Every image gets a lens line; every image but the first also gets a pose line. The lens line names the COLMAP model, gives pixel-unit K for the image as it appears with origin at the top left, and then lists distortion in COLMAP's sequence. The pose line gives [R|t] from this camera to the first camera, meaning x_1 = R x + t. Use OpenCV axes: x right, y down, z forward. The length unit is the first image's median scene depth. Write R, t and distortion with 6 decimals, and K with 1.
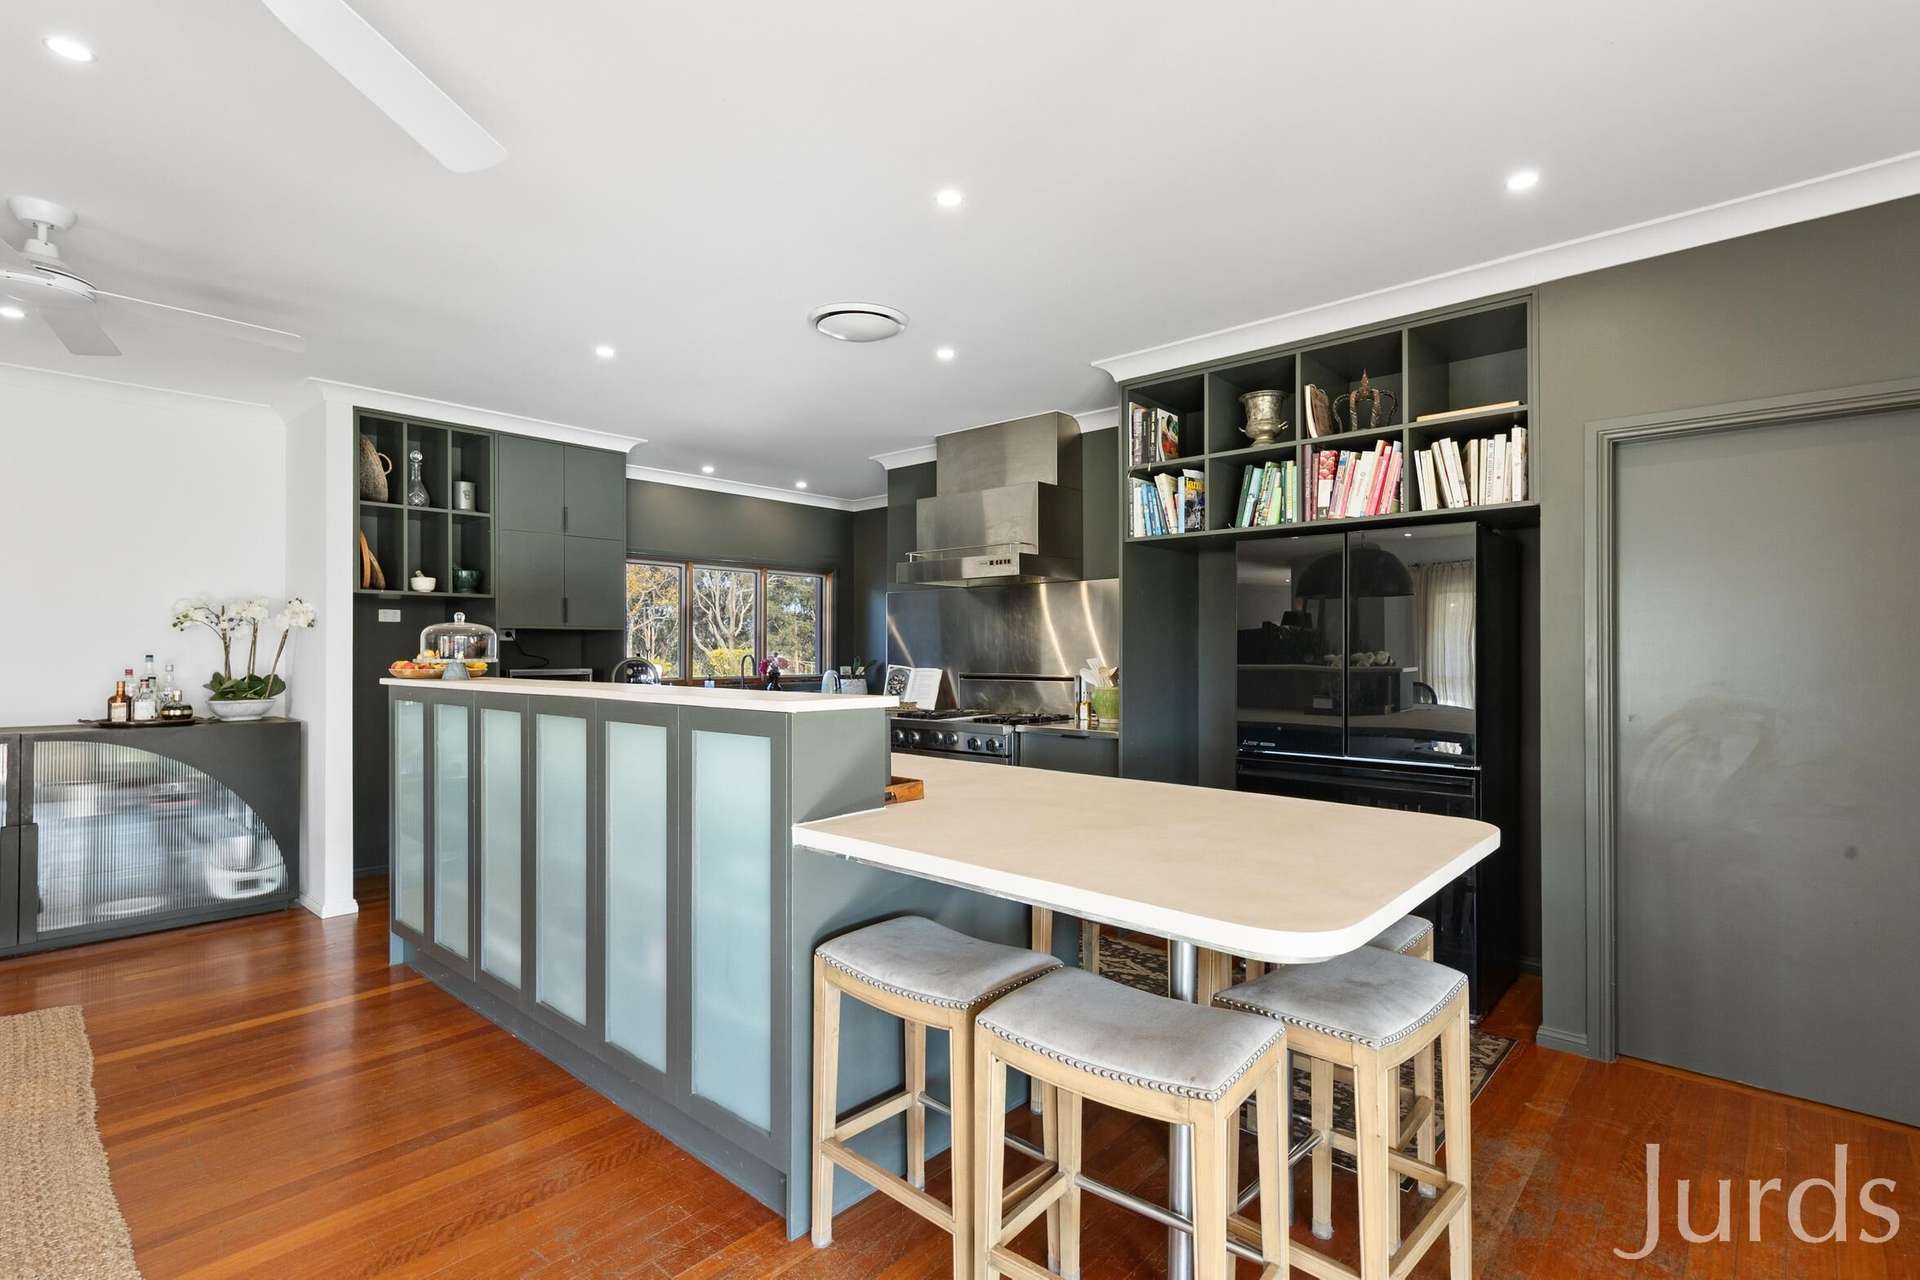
lens RADIAL K [[928.3, 0, 961.6], [0, 928.3, 647.1], [0, 0, 1]] dist [0.004083, 0.000963]
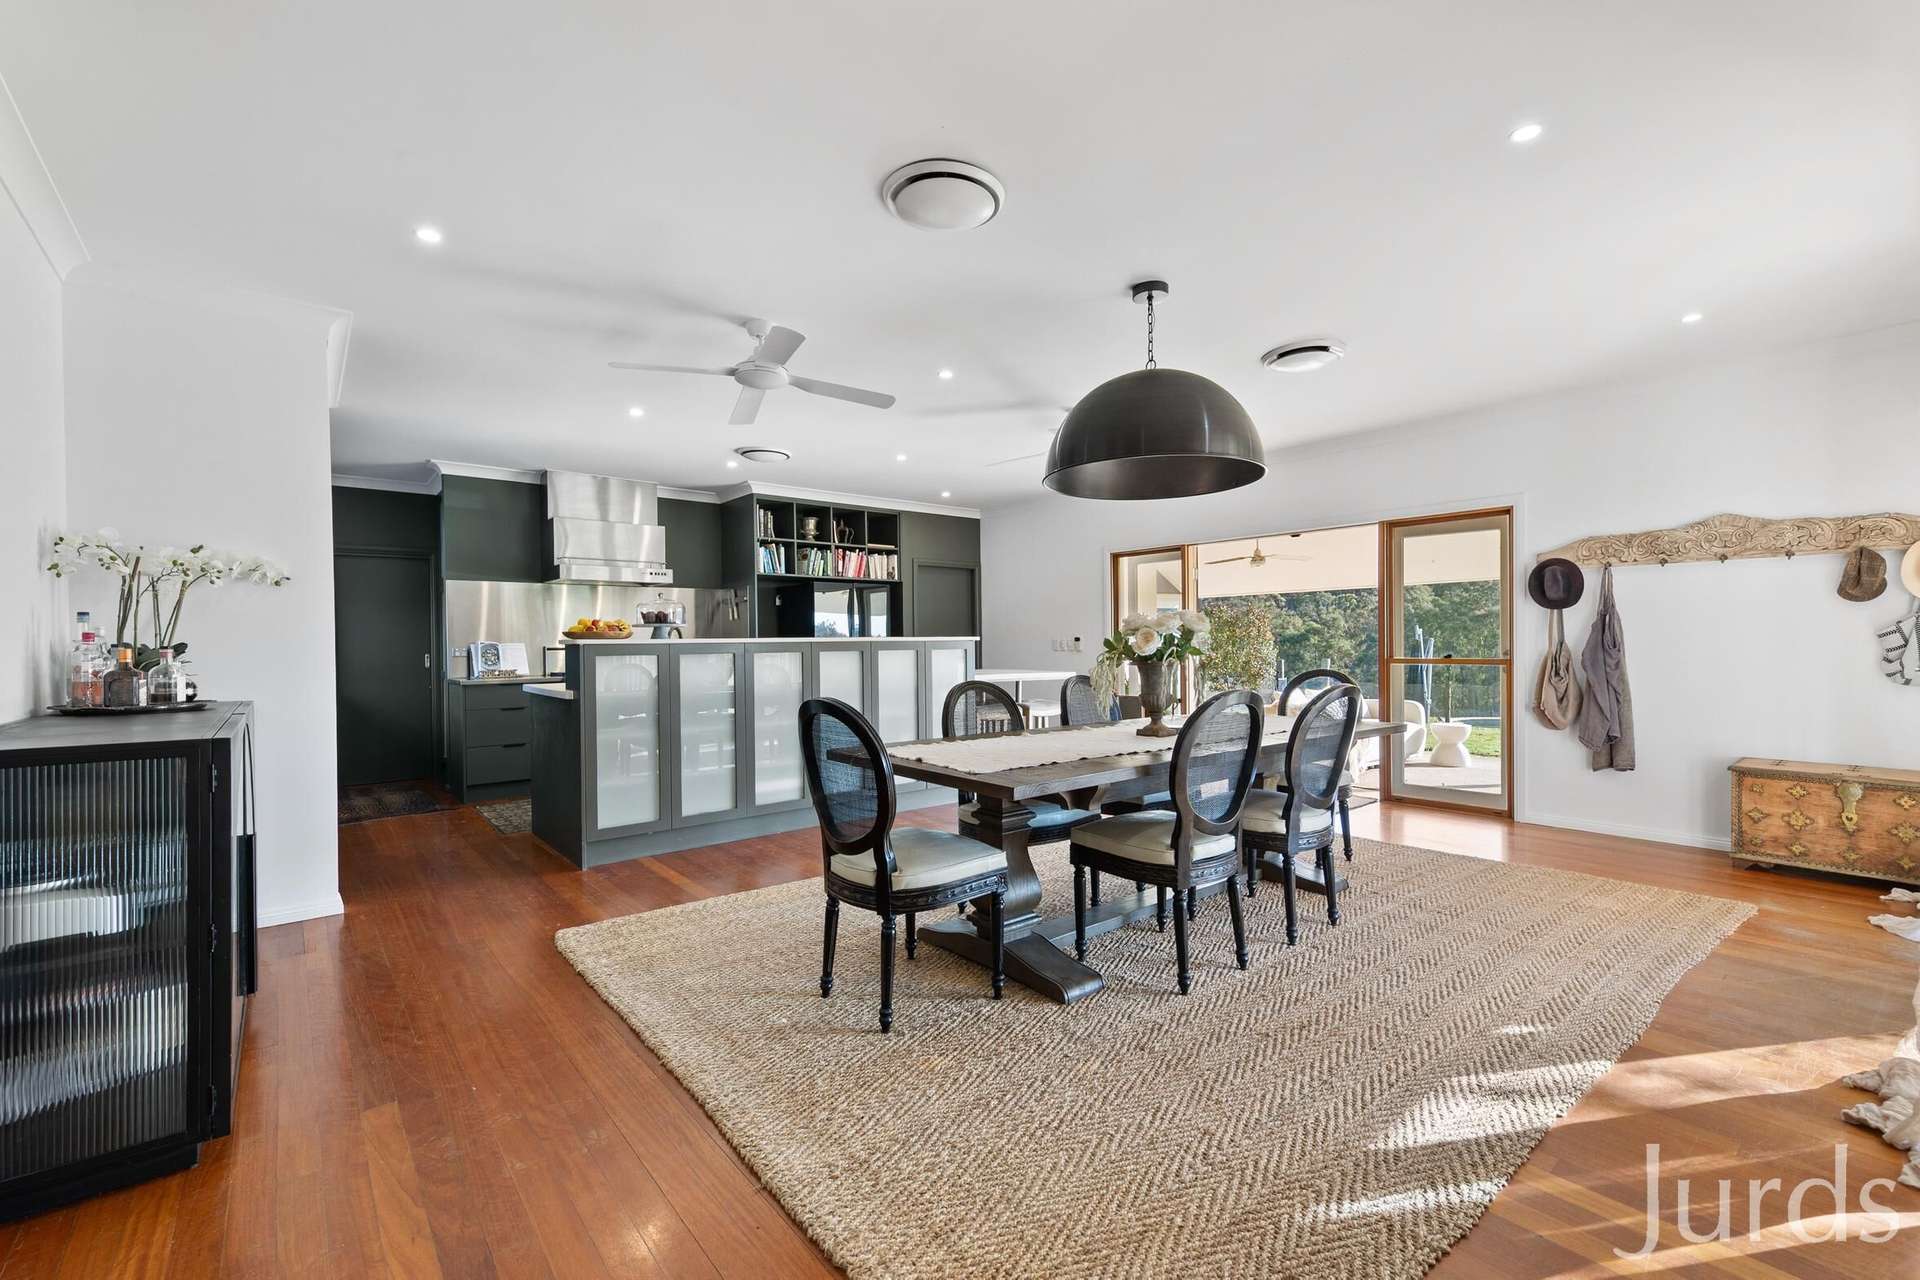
lens RADIAL K [[796.1, 0, 953.1], [0, 796.1, 643.7], [0, 0, 1]] dist [0.003312, -0.000122]
pose [[0.161503, -0.003286, 0.986867, -1.476470], [0.006173, 0.999978, 0.002319, 0.037351], [-0.986853, 0.005718, 0.161519, 0.301214]]
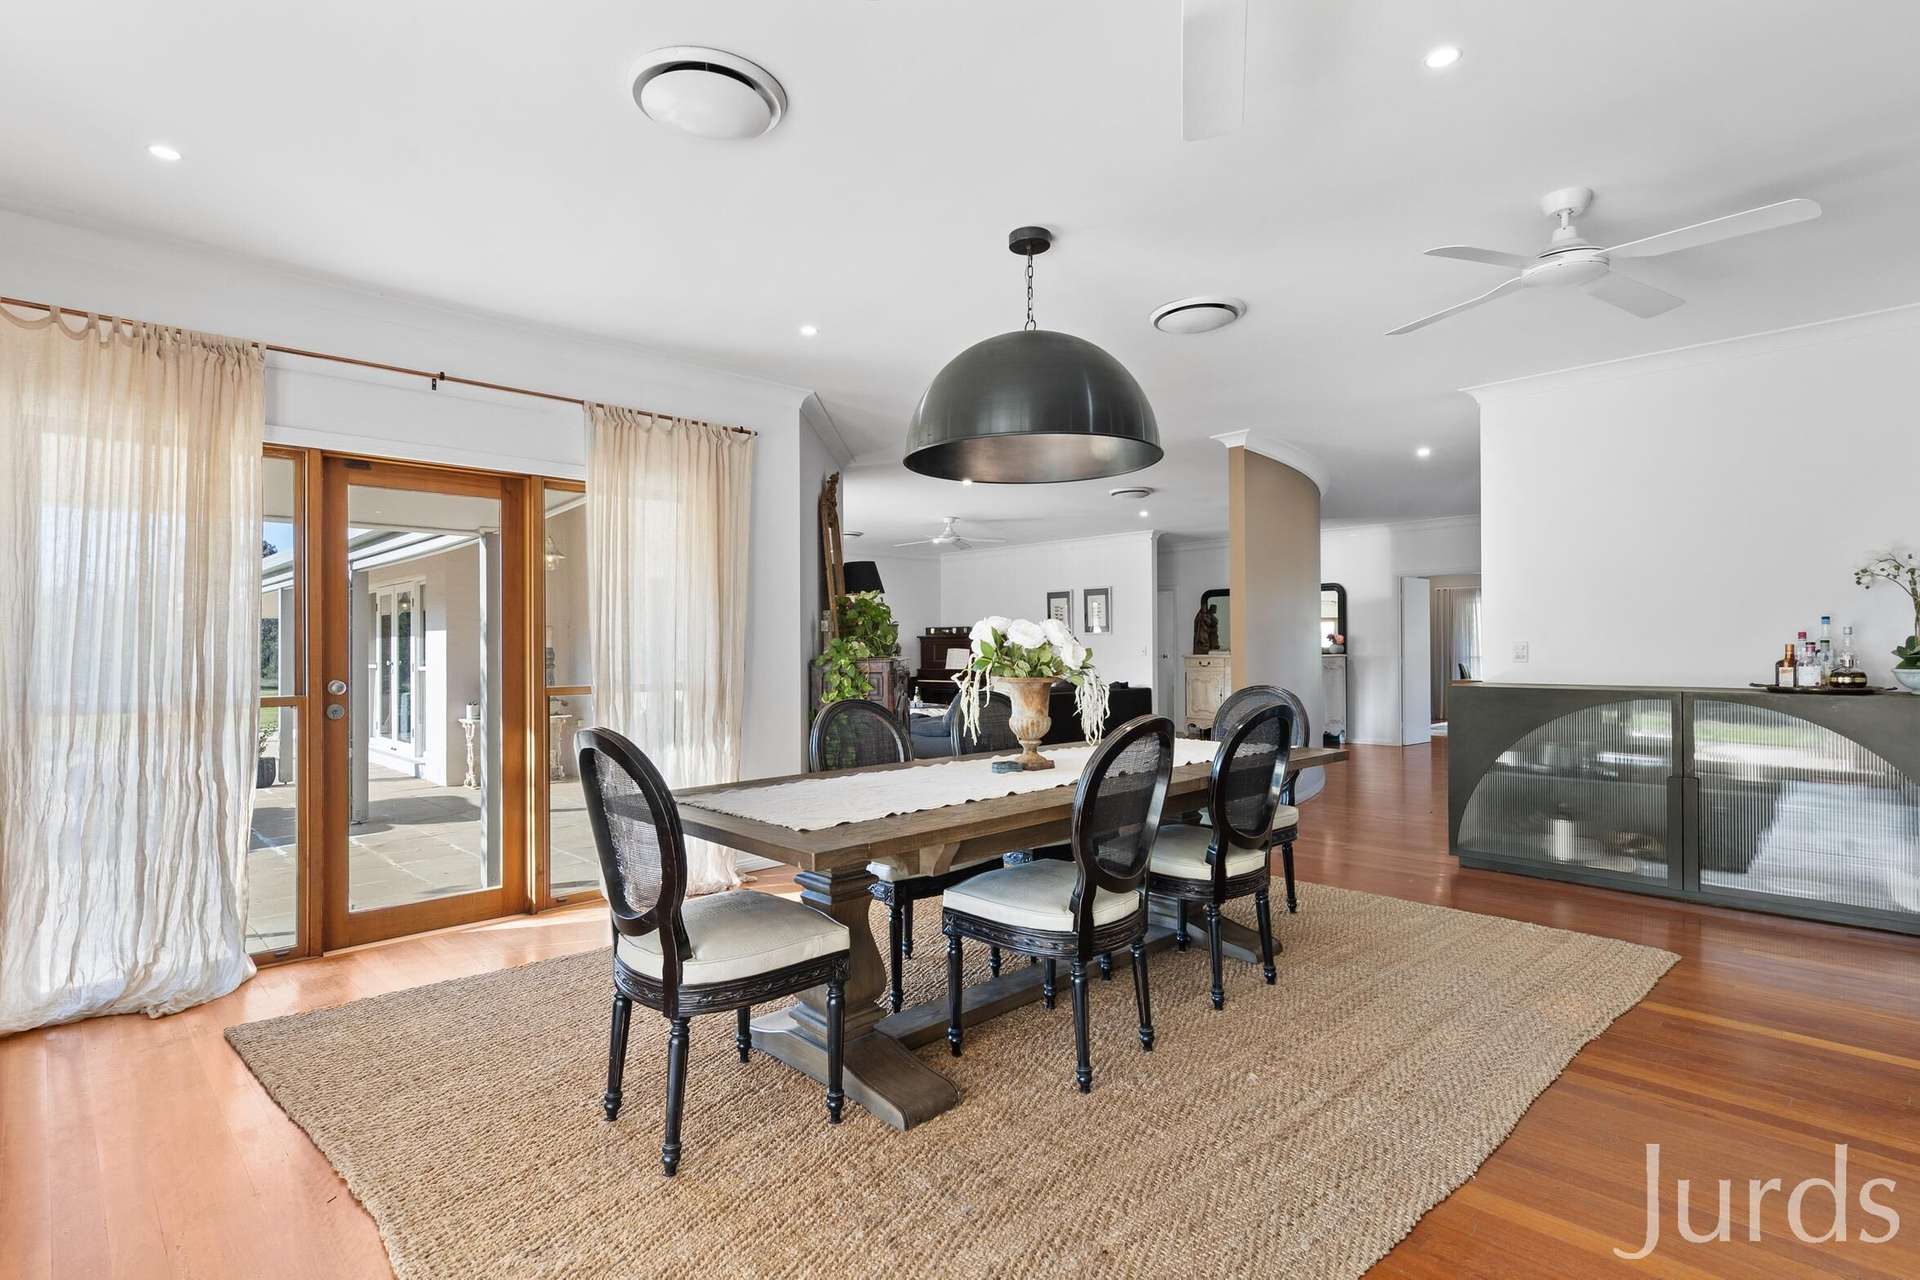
lens RADIAL K [[925.7, 0, 957.8], [0, 925.7, 638.0], [0, 0, 1]] dist [-0.001177, -0.000117]
pose [[-0.077914, -0.017764, -0.996802, 0.121563], [0.007421, 0.999803, -0.018397, 0.052203], [0.996932, -0.008831, -0.077767, 0.298103]]
